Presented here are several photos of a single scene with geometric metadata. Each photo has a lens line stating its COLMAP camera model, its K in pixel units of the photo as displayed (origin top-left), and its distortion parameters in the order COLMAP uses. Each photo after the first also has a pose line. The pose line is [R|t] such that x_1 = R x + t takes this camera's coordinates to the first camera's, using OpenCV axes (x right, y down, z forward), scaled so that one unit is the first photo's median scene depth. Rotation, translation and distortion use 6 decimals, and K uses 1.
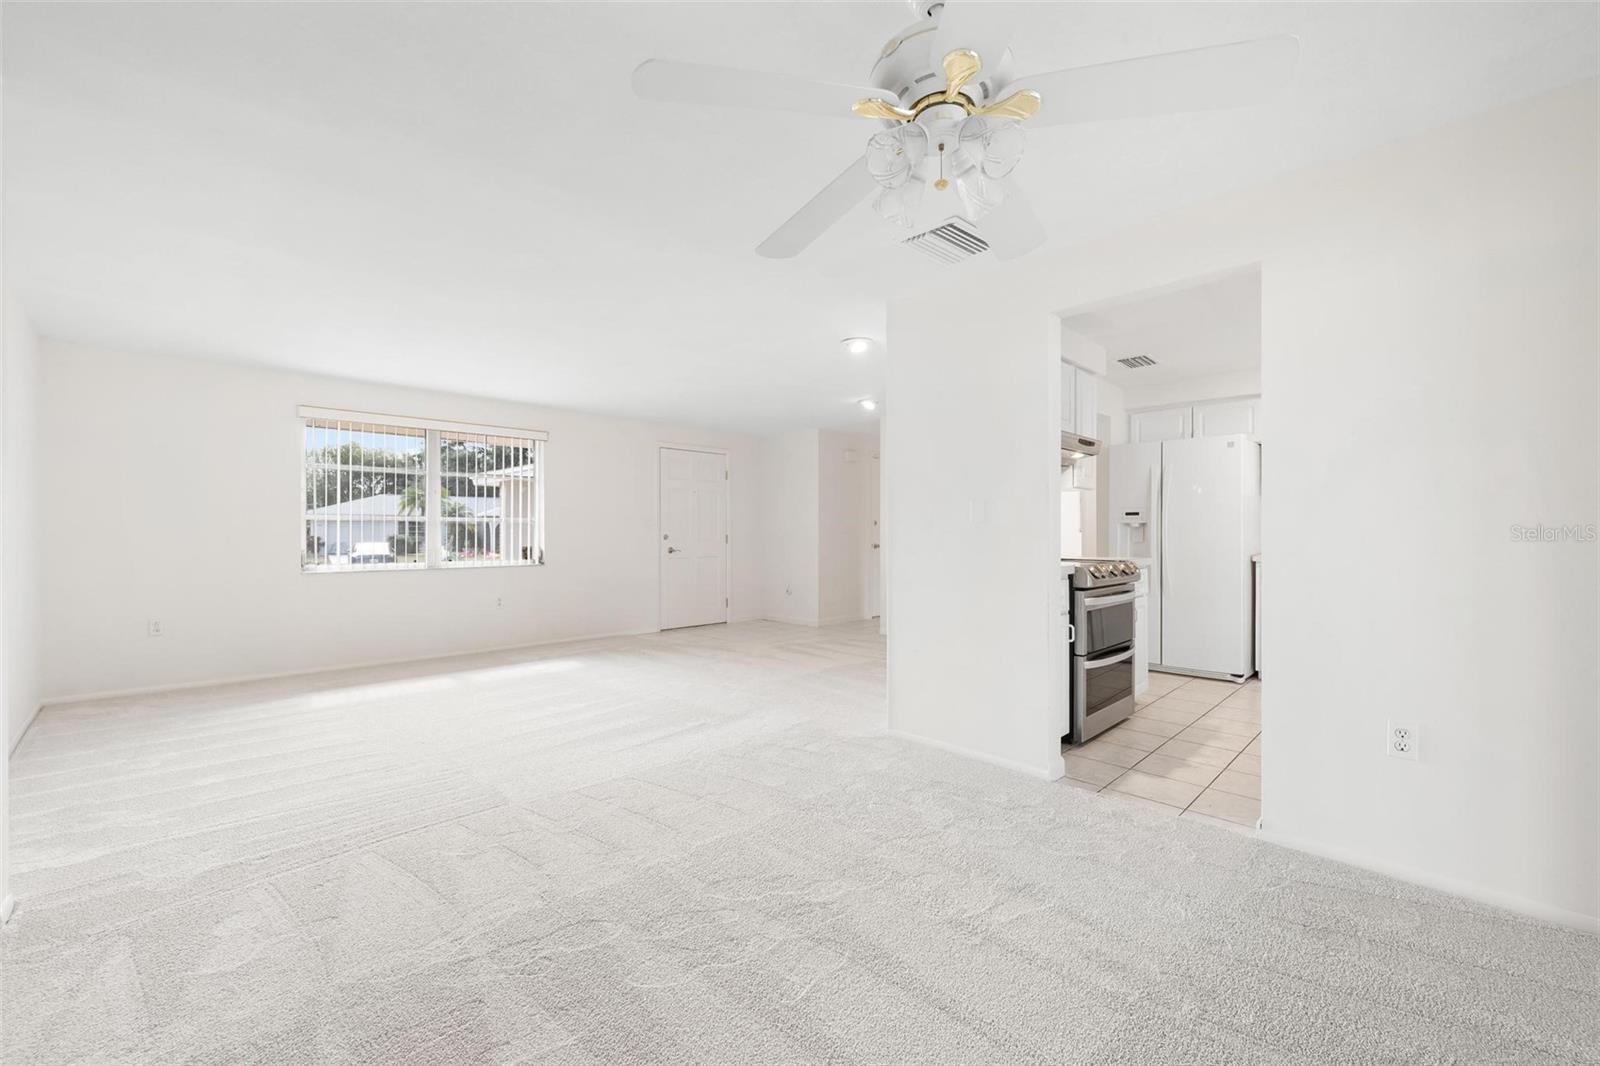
lens RADIAL K [[675.9, 0, 808.0], [0, 675.9, 531.6], [0, 0, 1]] dist [0.009880, -0.000118]
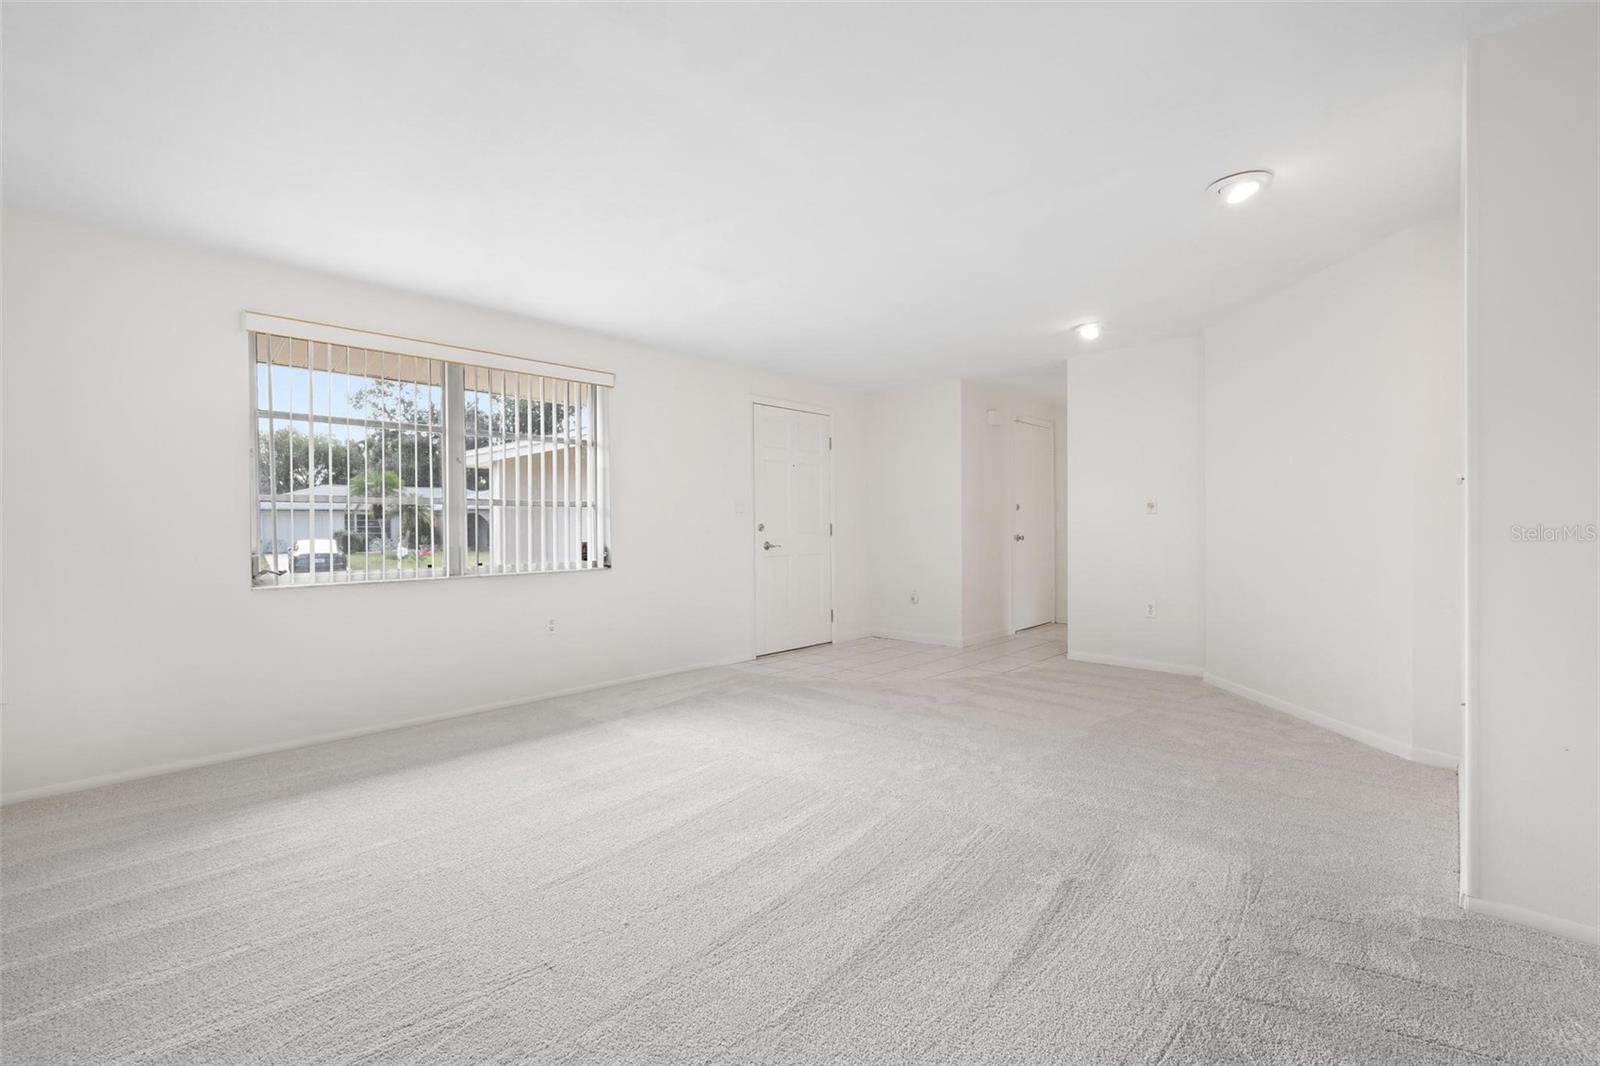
lens RADIAL K [[705.5, 0, 802.0], [0, 705.5, 527.9], [0, 0, 1]] dist [0.003822, 0.000420]
pose [[0.999165, -0.008098, 0.040039, -0.195220], [0.007884, 0.999954, 0.005487, 0.004969], [-0.040082, -0.005167, 0.999183, 0.242914]]
